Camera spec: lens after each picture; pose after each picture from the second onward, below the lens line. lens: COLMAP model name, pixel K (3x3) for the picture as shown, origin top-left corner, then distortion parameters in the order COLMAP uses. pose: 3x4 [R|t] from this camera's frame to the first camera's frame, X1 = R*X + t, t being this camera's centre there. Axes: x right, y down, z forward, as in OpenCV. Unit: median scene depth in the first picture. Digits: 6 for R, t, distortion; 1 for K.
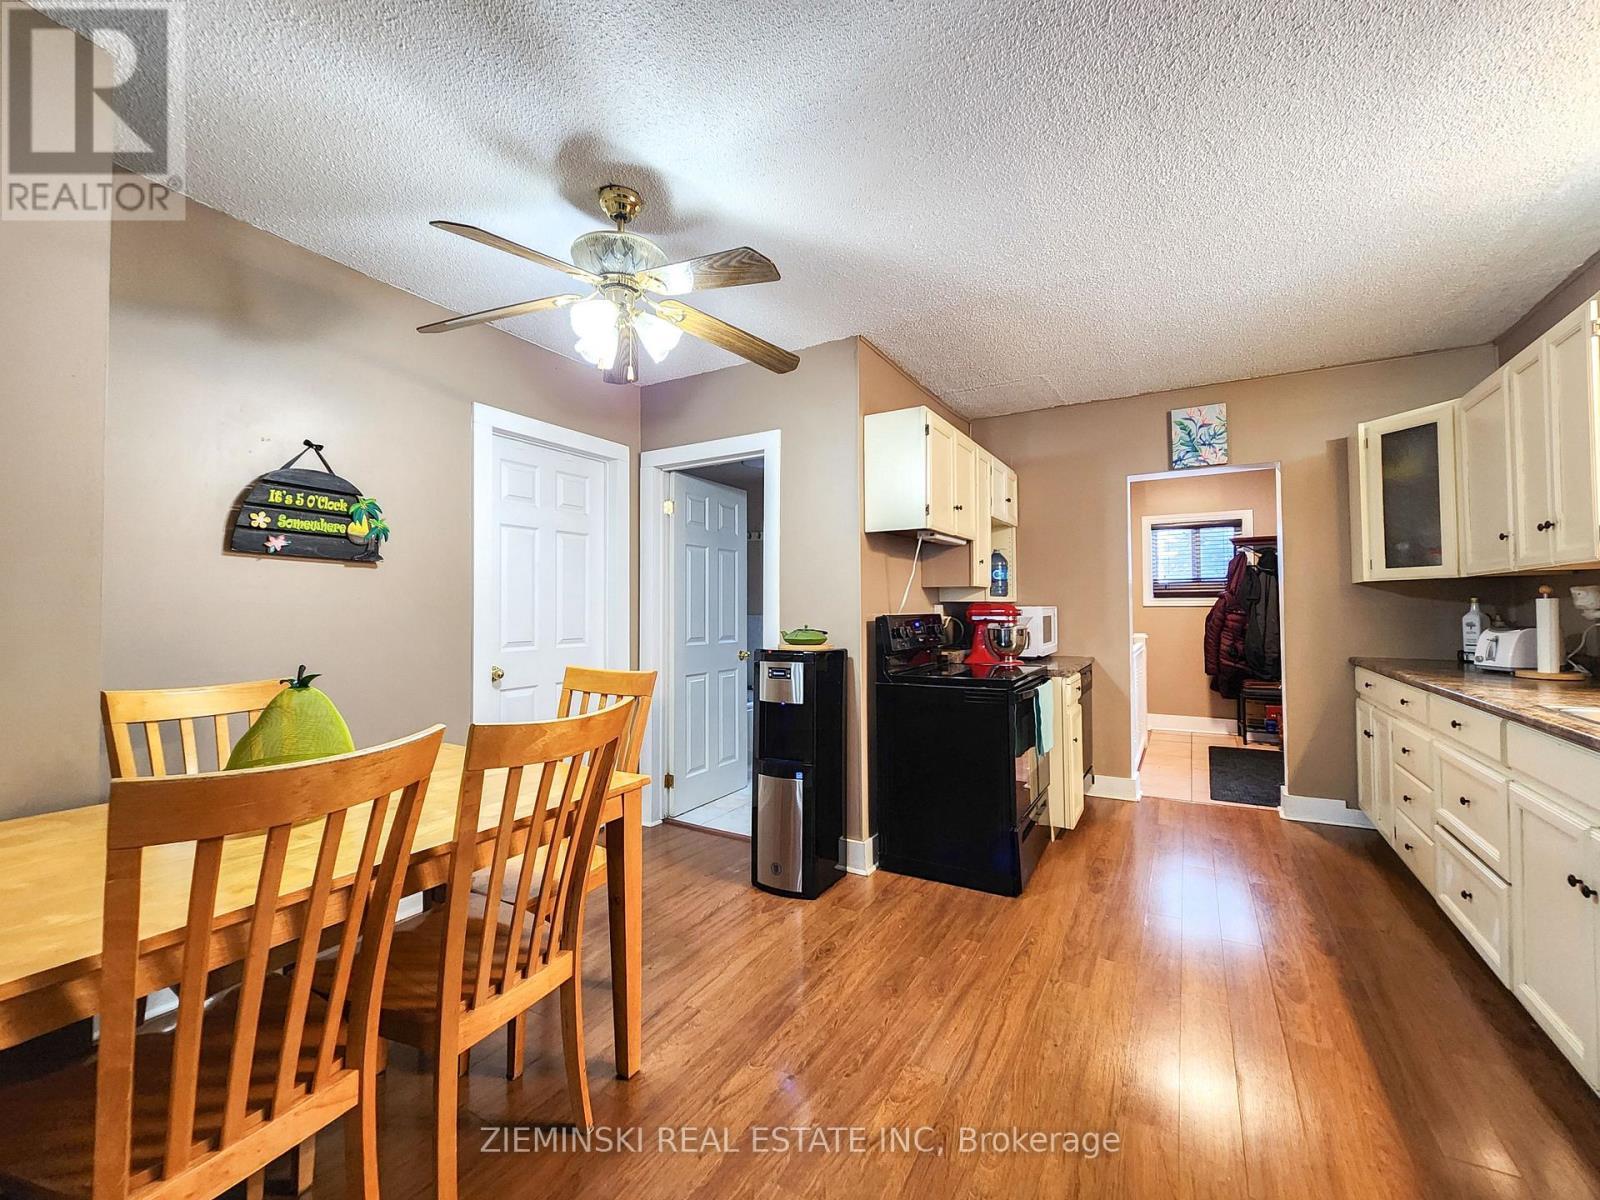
lens RADIAL K [[683.6, 0, 826.3], [0, 683.6, 588.9], [0, 0, 1]] dist [0.010155, 0.000203]
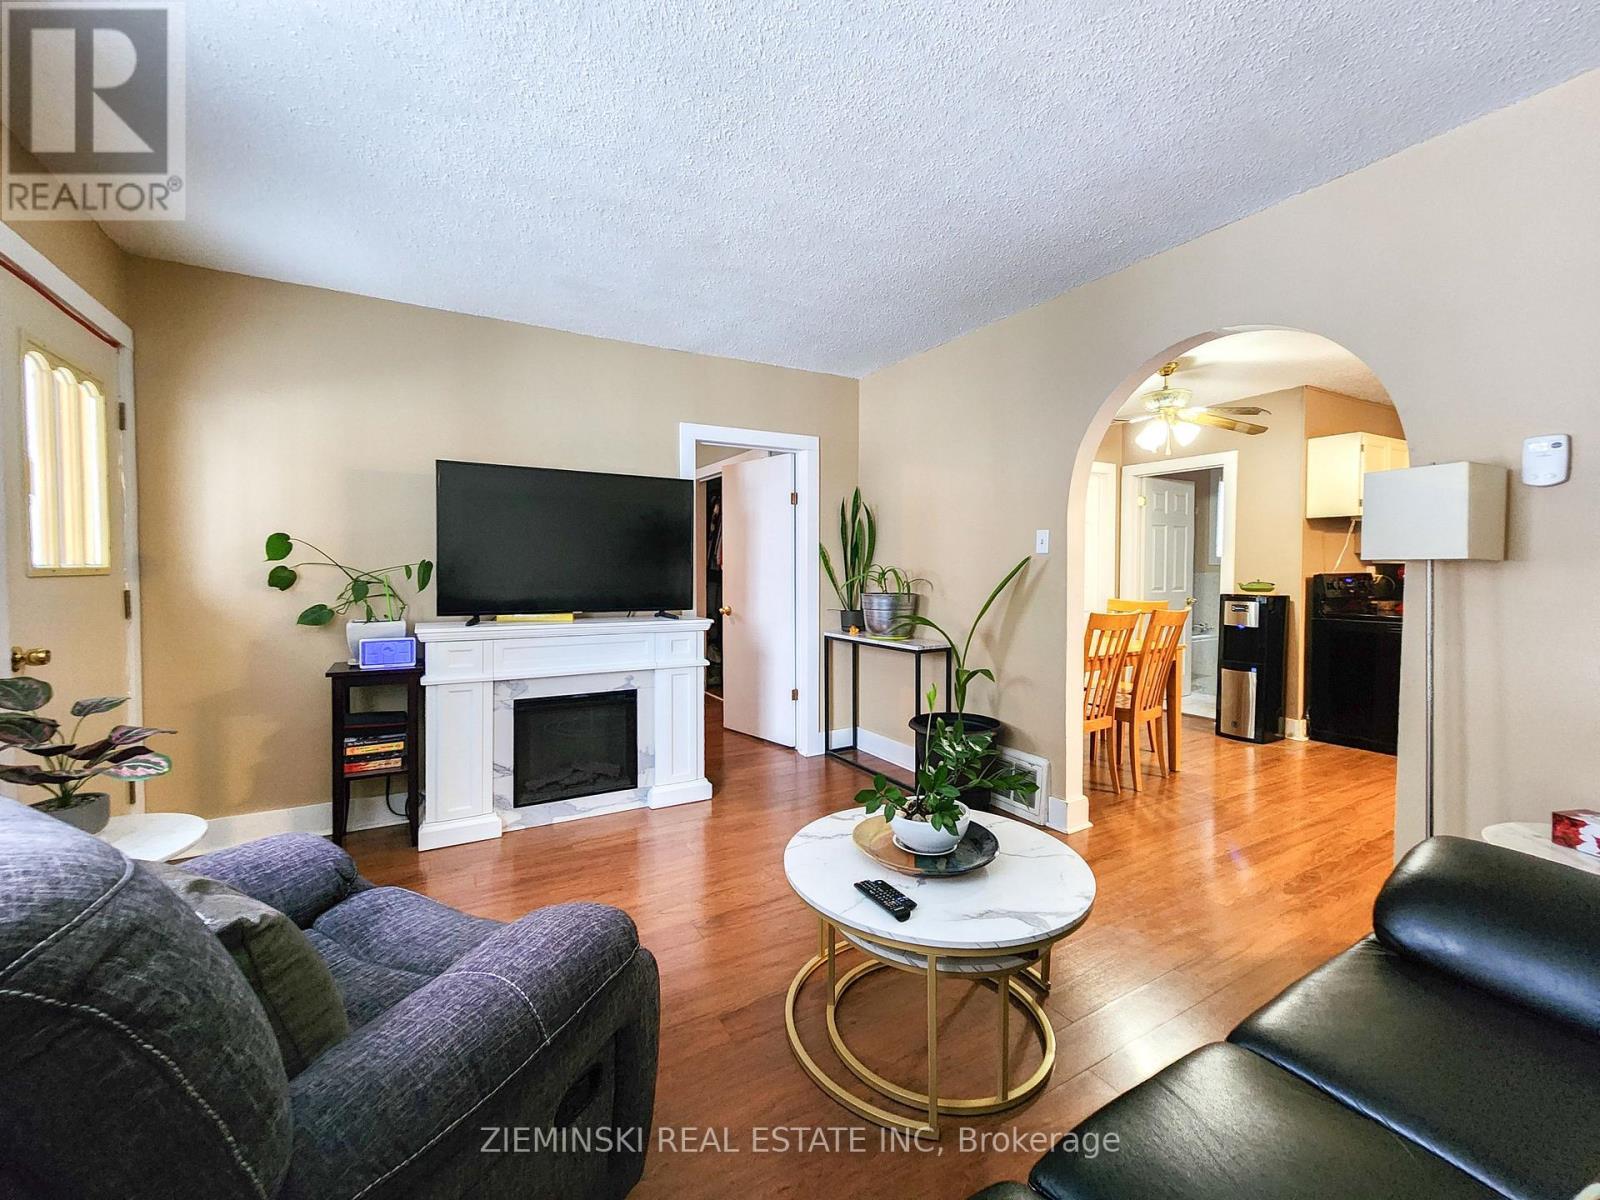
lens RADIAL K [[683.6, 0, 795.5], [0, 683.6, 591.3], [0, 0, 1]] dist [0.010155, 0.000203]
pose [[0.853931, 0.021085, -0.519959, -0.100931], [0.013951, 0.997892, 0.063378, -0.030625], [0.520199, -0.061374, 0.851837, -0.786211]]
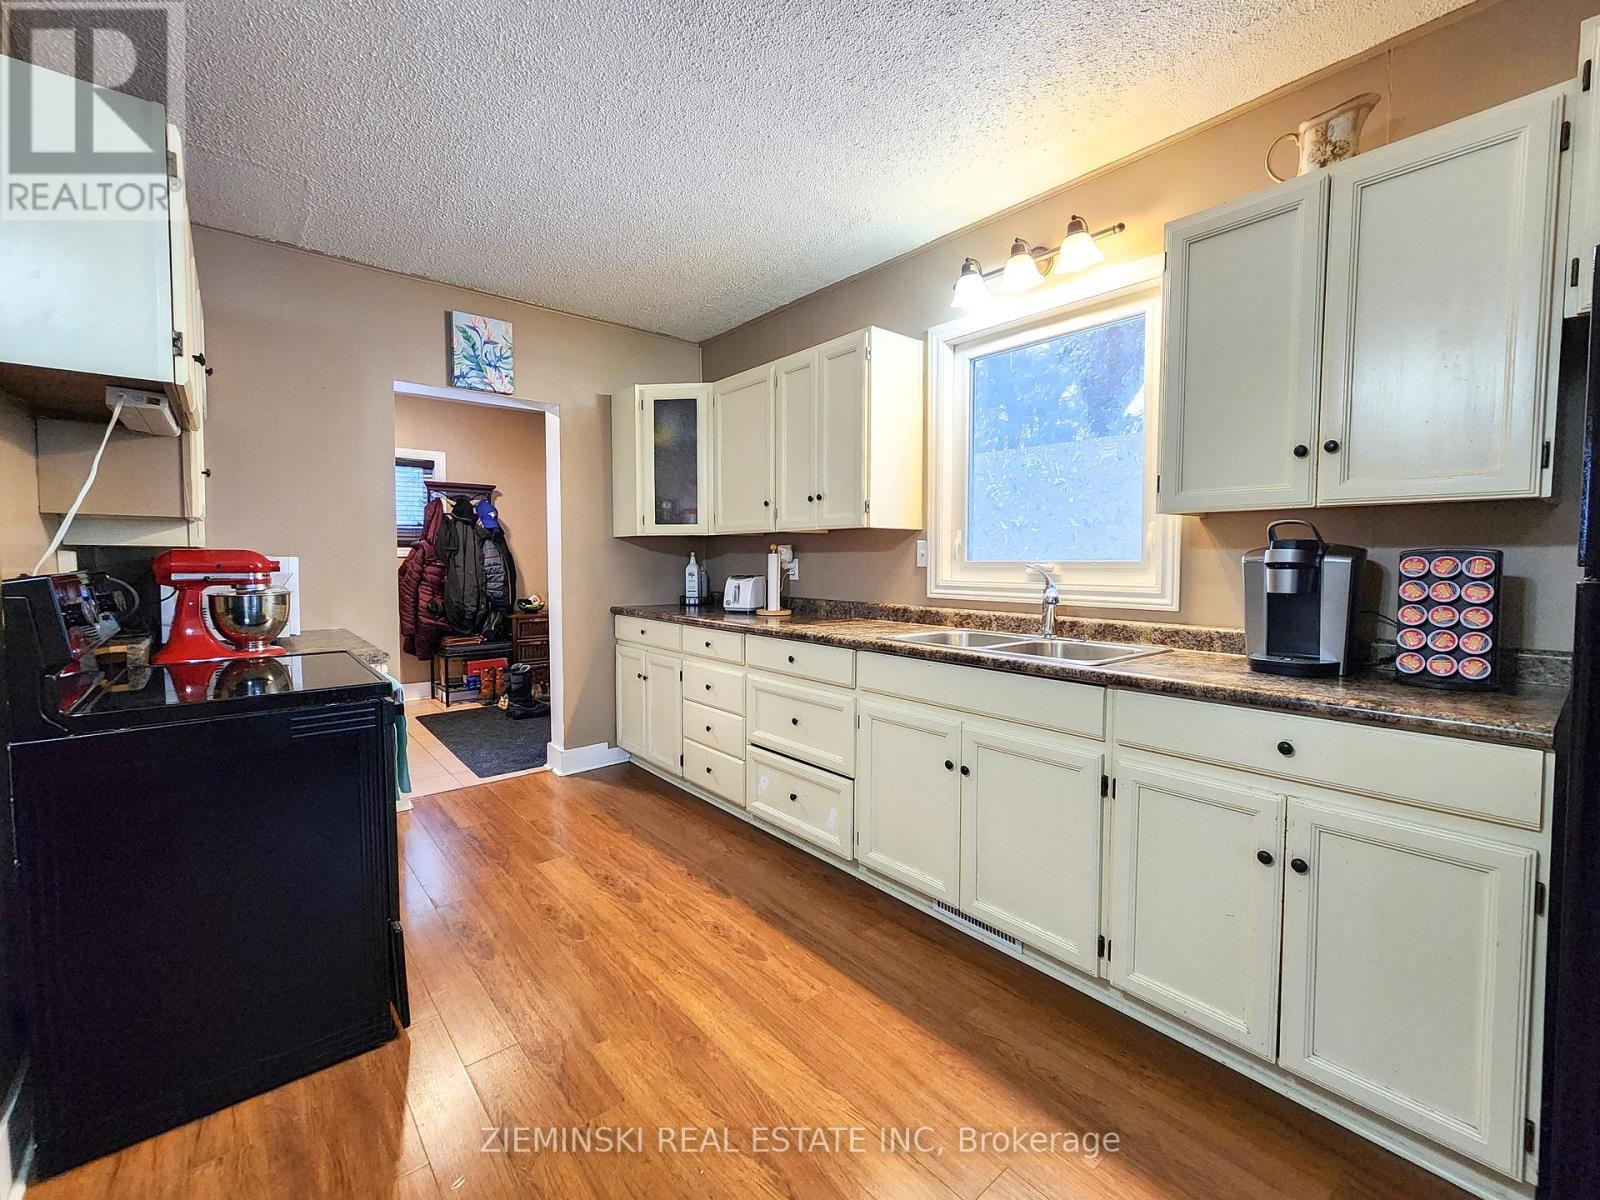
lens RADIAL K [[683.6, 0, 800.1], [0, 683.6, 589.1], [0, 0, 1]] dist [0.010155, 0.000203]
pose [[0.368353, -0.036337, 0.928976, -0.130174], [-0.030566, 0.998222, 0.051166, 0.011569], [-0.929183, -0.047242, 0.366588, 0.422918]]
